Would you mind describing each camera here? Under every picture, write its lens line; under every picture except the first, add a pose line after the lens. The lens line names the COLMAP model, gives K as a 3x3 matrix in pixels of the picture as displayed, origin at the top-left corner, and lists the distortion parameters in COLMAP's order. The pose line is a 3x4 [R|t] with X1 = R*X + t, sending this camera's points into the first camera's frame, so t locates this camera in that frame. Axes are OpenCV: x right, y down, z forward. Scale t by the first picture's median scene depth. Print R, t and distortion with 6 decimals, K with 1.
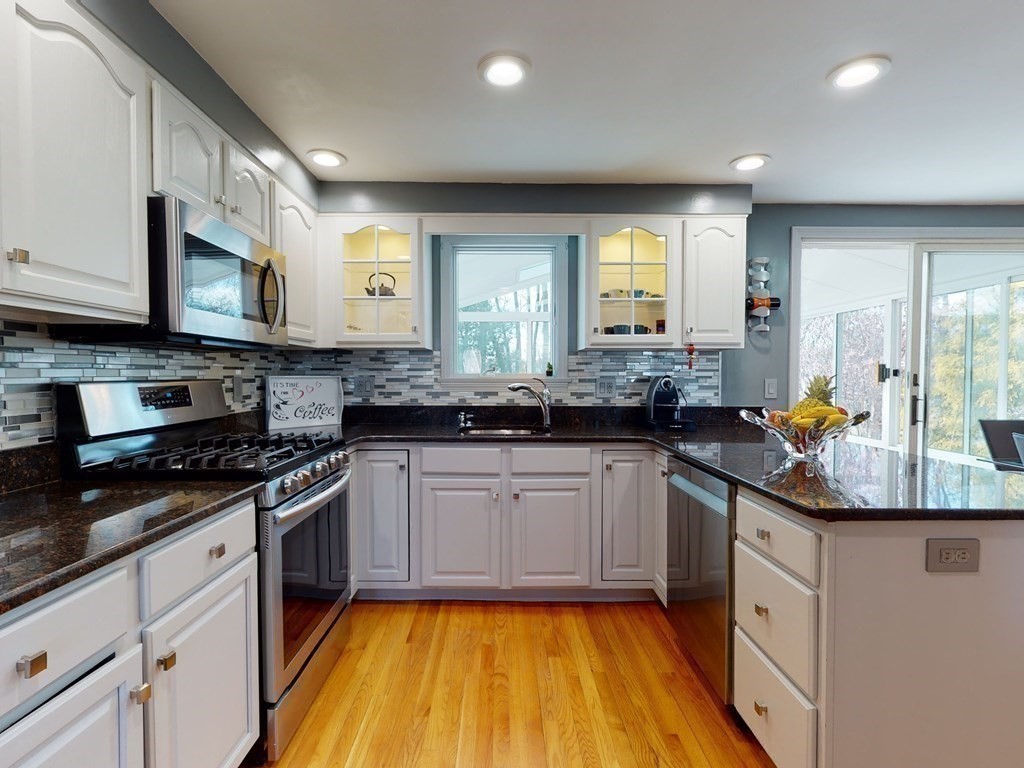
lens RADIAL K [[491.2, 0, 507.9], [0, 491.2, 384.7], [0, 0, 1]] dist [-0.012963, -0.001074]
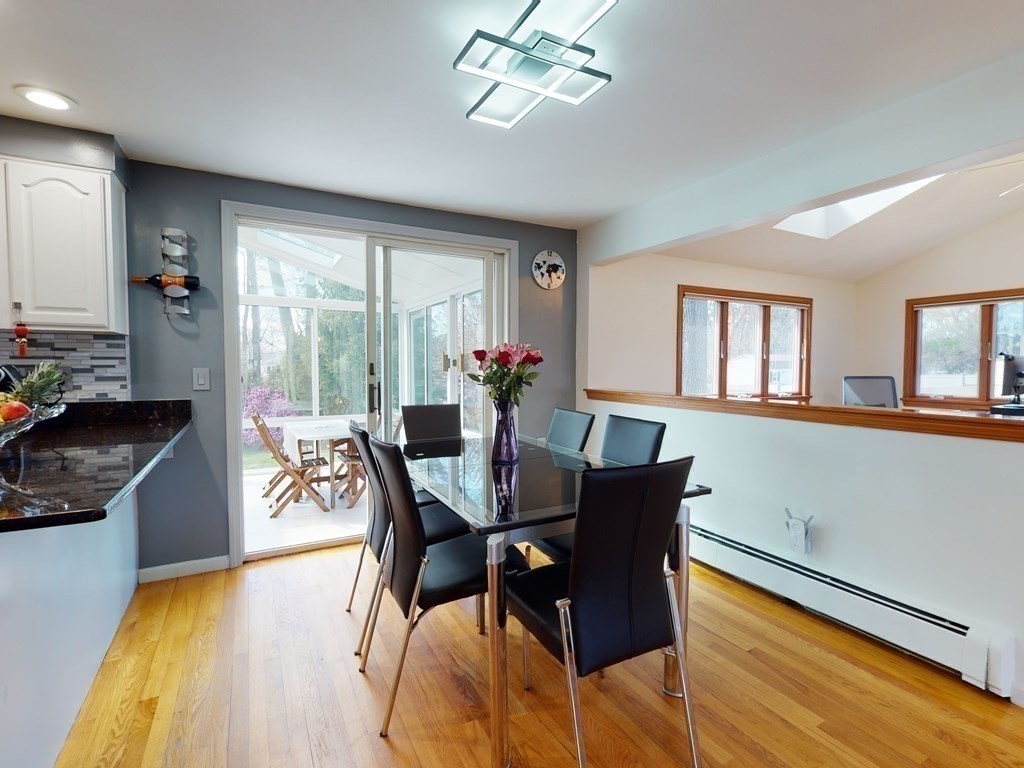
lens RADIAL K [[491.2, 0, 492.3], [0, 491.2, 380.9], [0, 0, 1]] dist [-0.012963, -0.001074]
pose [[0.873799, -0.014246, 0.486078, 0.636347], [0.007632, 0.999849, 0.015585, 0.000963], [-0.486227, -0.009909, 0.873776, -0.038983]]
